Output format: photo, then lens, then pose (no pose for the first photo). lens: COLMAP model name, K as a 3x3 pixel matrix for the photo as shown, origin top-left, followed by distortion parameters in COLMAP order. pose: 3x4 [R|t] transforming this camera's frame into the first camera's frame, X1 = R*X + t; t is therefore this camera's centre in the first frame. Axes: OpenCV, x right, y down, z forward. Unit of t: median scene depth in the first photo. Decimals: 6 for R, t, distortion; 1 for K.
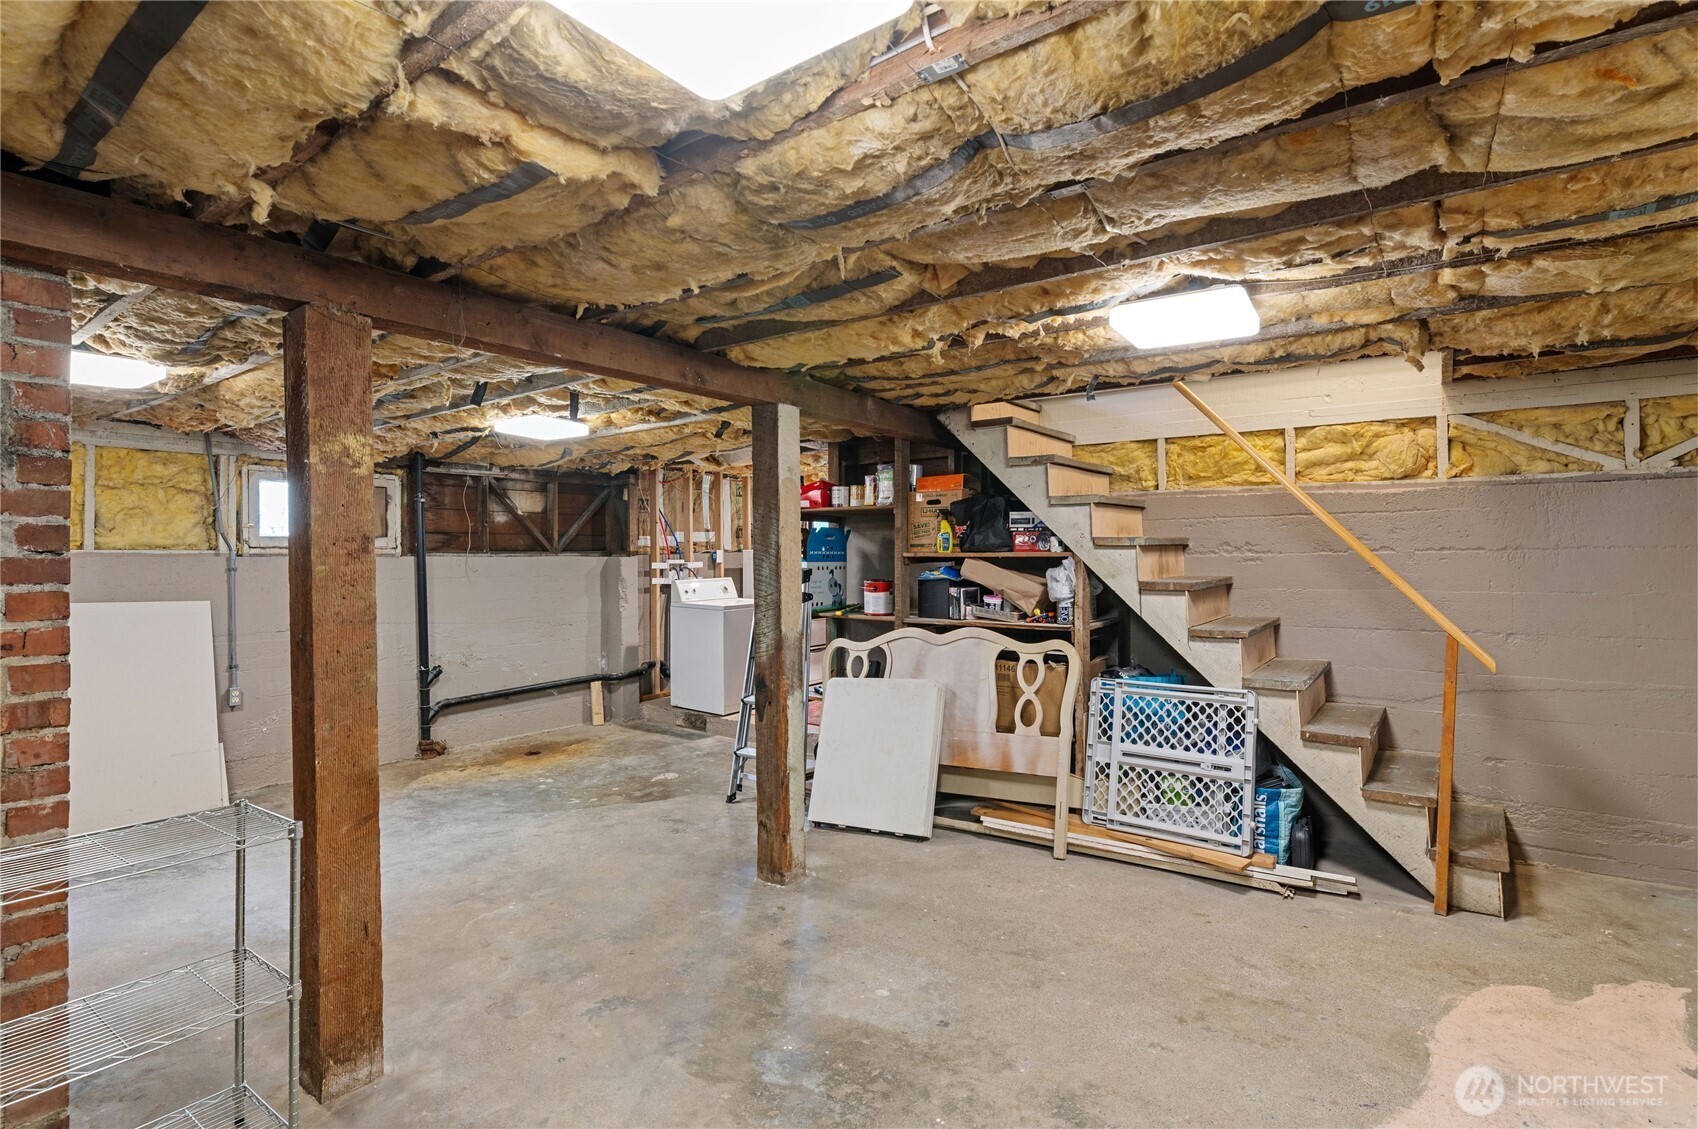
lens RADIAL K [[812.7, 0, 849.0], [0, 812.7, 564.5], [0, 0, 1]] dist [-0.000826, 0.000039]
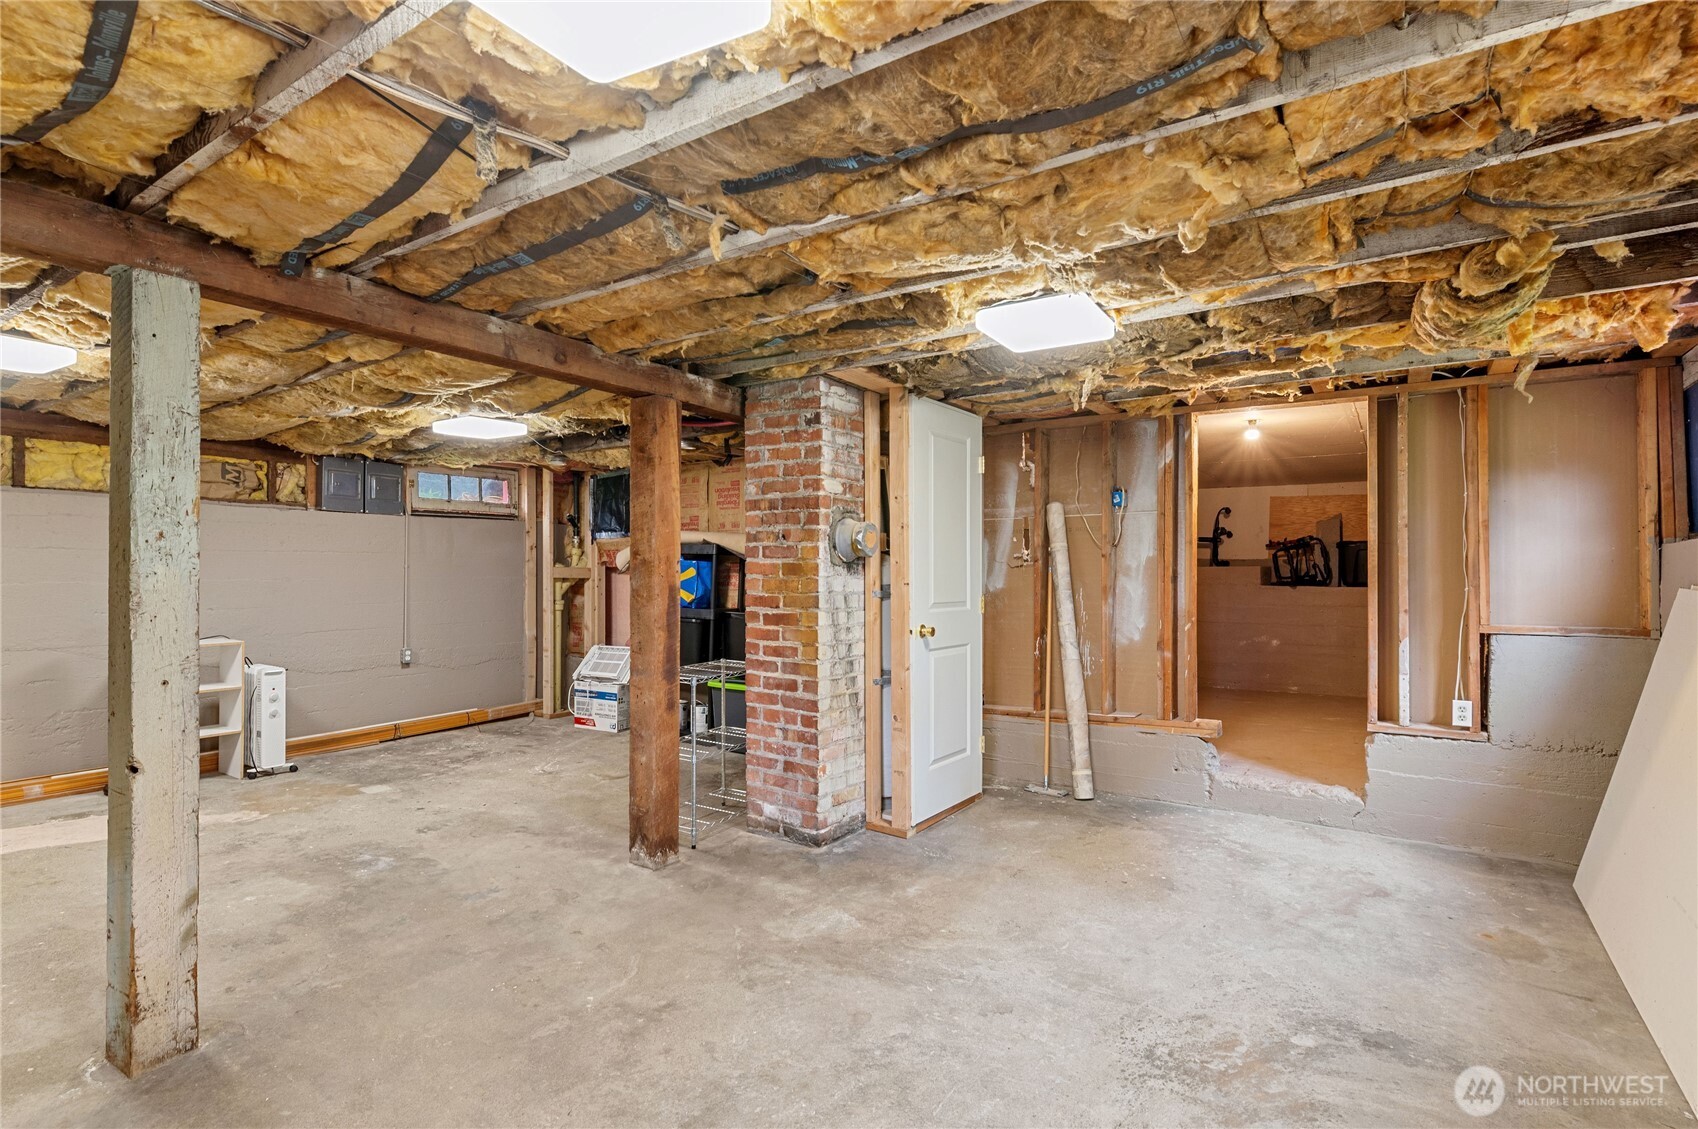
lens RADIAL K [[812.7, 0, 849.0], [0, 812.7, 564.5], [0, 0, 1]] dist [-0.000826, 0.000039]
pose [[-0.998359, 0.003750, -0.057149, -0.743645], [0.003712, 0.999993, 0.000769, 0.026202], [0.057151, 0.000556, -0.998365, 2.138724]]
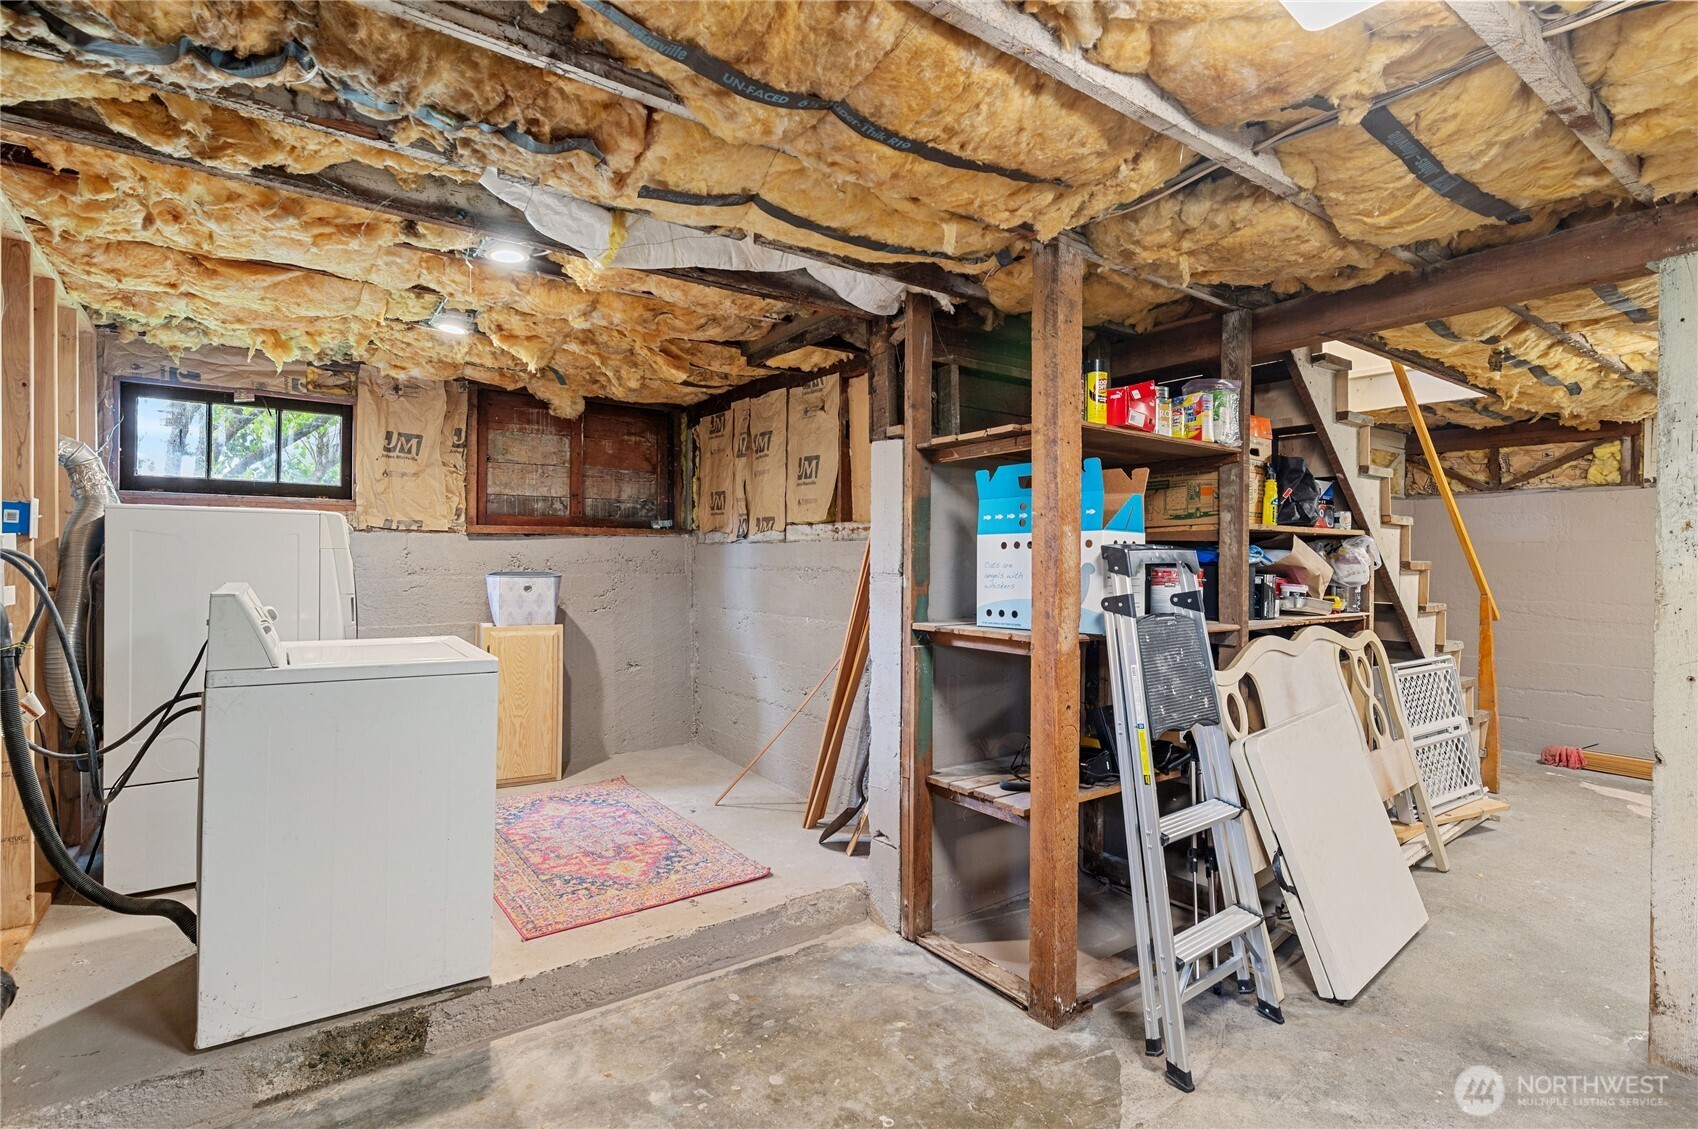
lens RADIAL K [[812.7, 0, 849.0], [0, 812.7, 564.5], [0, 0, 1]] dist [-0.000826, 0.000039]
pose [[0.292791, 0.001094, 0.956176, -1.071002], [0.001990, 0.999996, -0.001754, 0.032227], [-0.956174, 0.002416, 0.292788, 1.842392]]
